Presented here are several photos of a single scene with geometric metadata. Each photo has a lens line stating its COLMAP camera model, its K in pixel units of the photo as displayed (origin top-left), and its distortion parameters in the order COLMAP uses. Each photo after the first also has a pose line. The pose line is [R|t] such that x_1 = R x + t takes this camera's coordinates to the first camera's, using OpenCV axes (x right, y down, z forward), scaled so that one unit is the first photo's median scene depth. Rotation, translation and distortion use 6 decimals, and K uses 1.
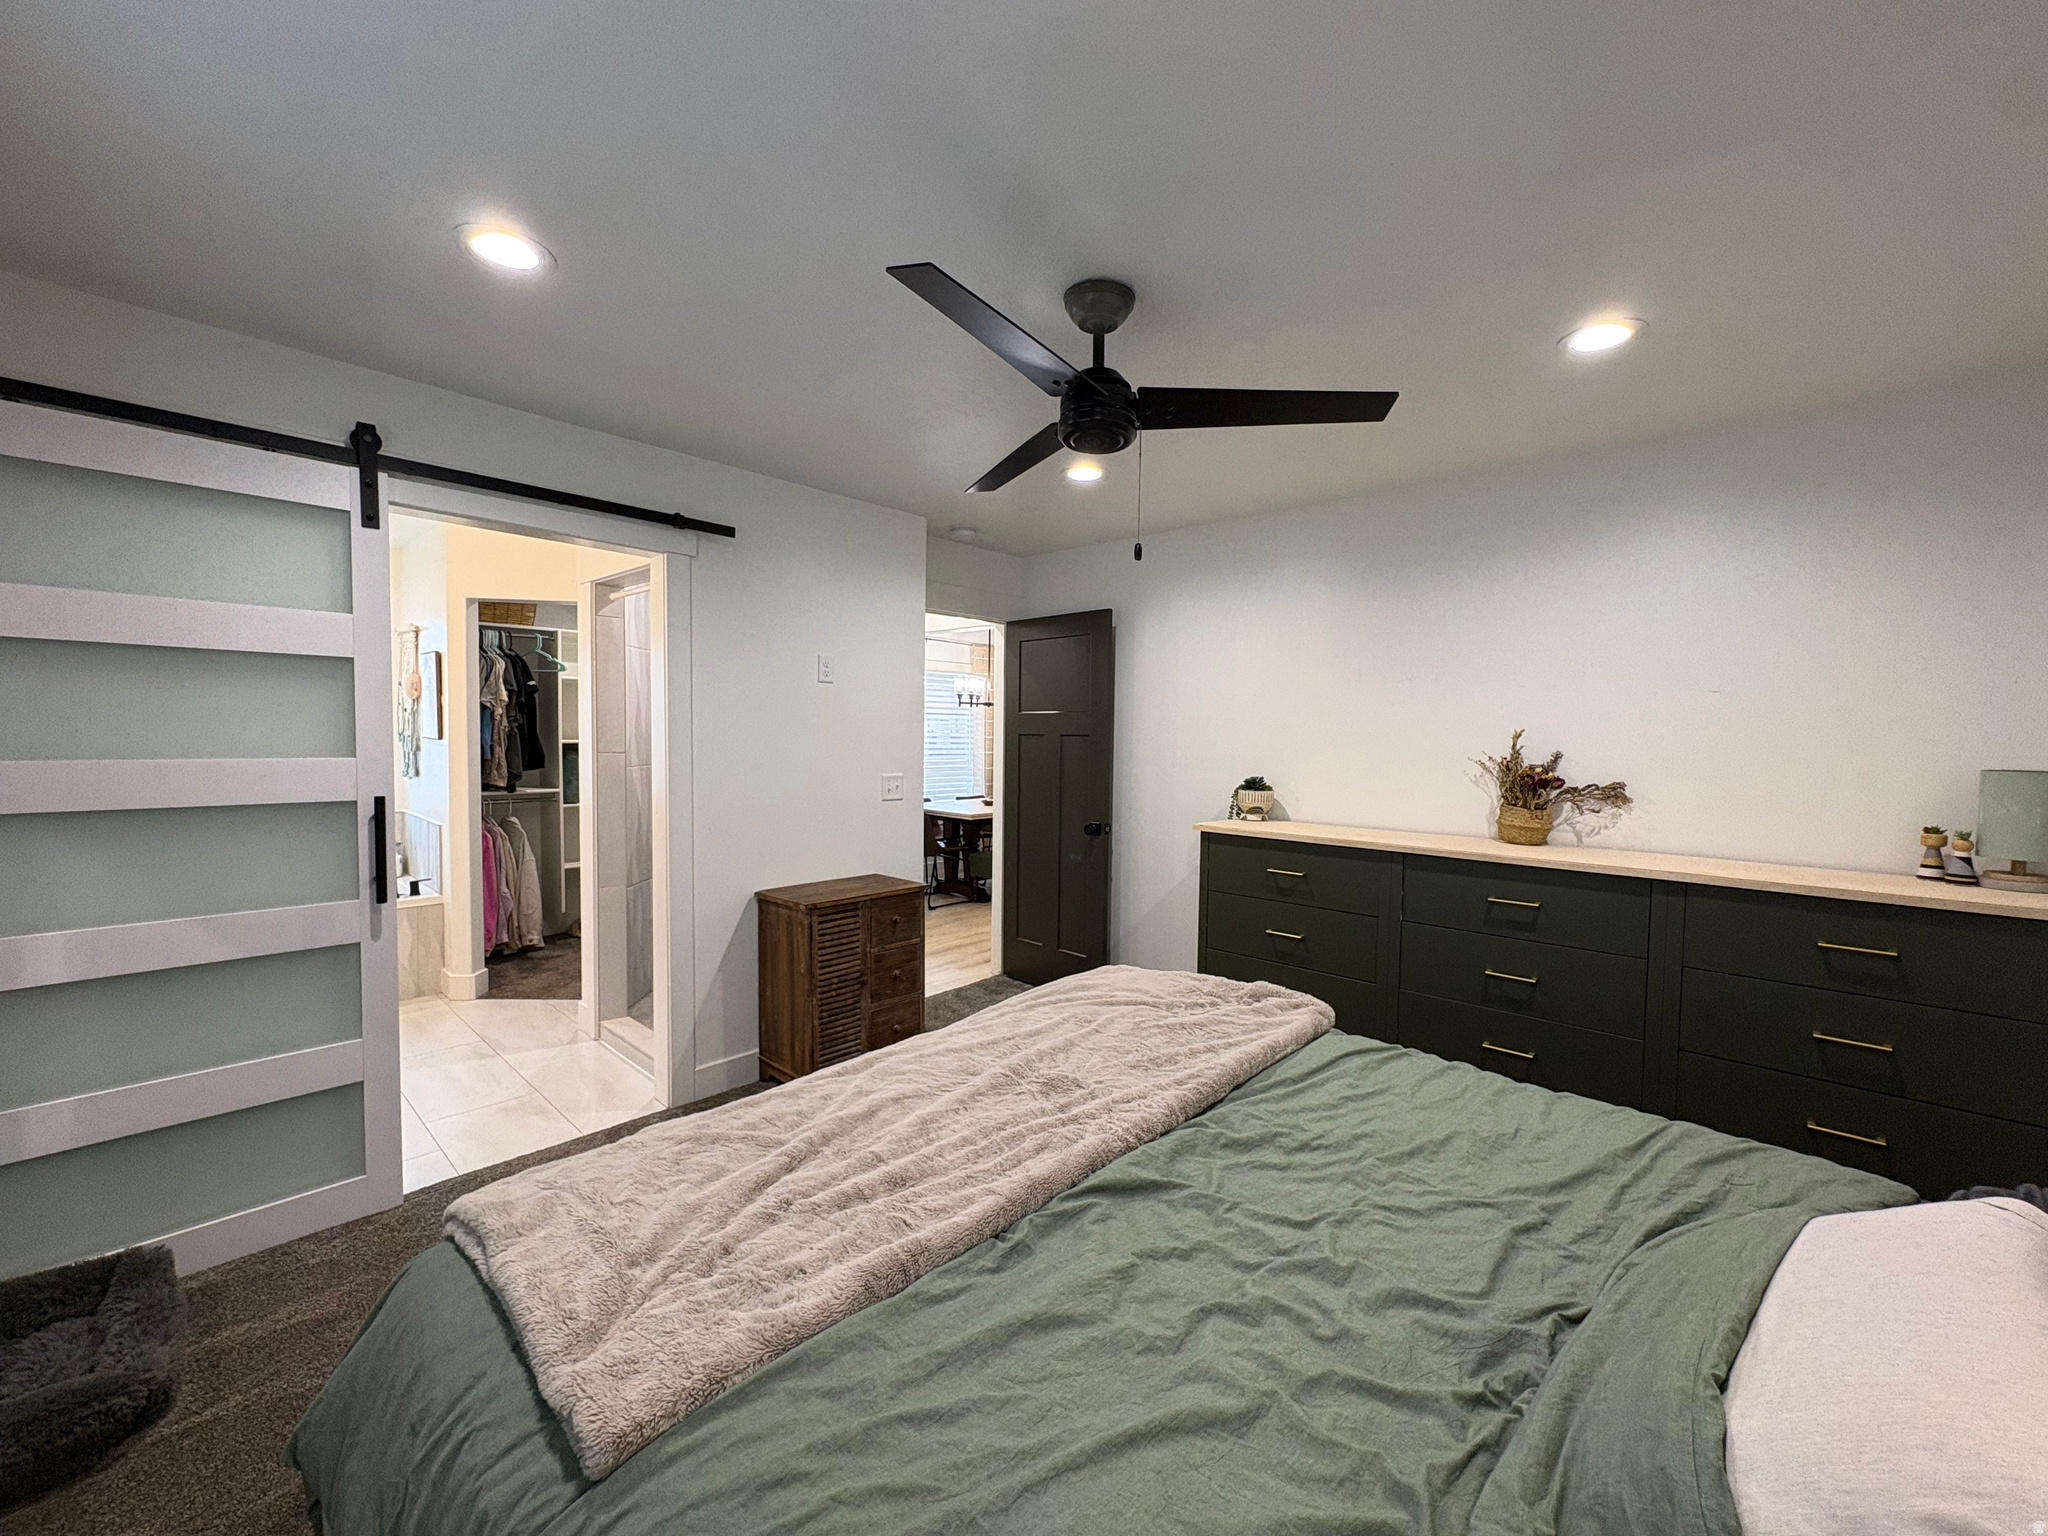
lens RADIAL K [[816.9, 0, 1015.4], [0, 816.9, 778.4], [0, 0, 1]] dist [-0.002713, 0.000671]
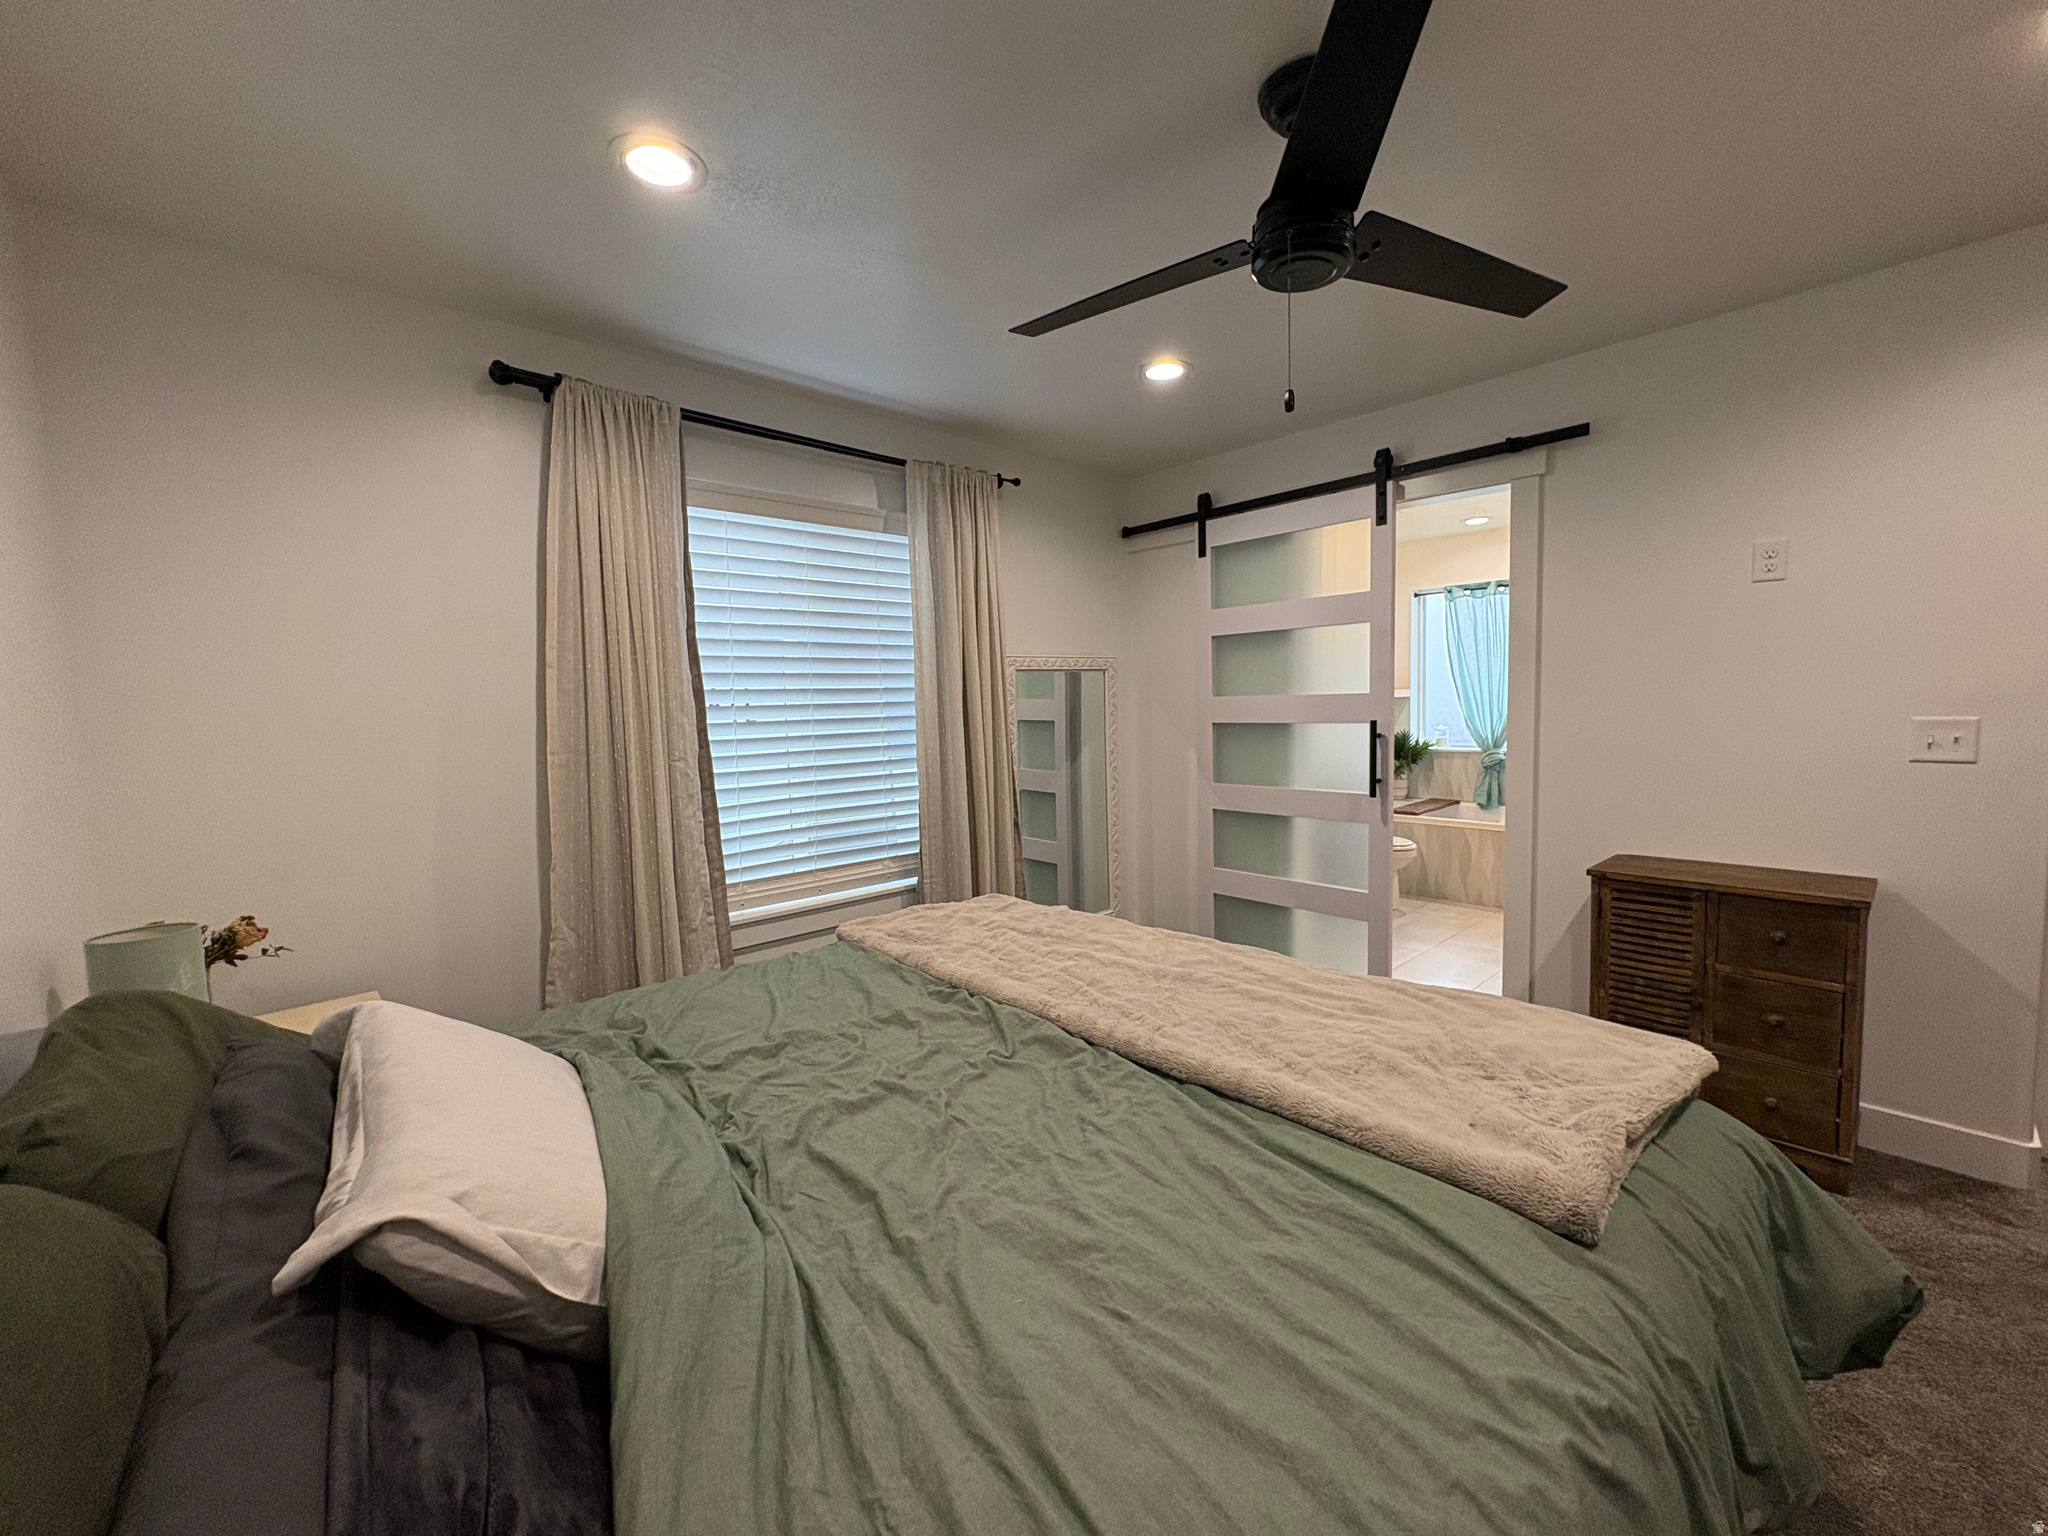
lens RADIAL K [[816.9, 0, 1028.8], [0, 816.9, 764.0], [0, 0, 1]] dist [-0.002713, 0.000671]
pose [[-0.073782, 0.066063, -0.995084, 1.028721], [-0.035398, 0.997001, 0.068814, 0.023358], [0.996646, 0.040301, -0.071223, 0.867074]]
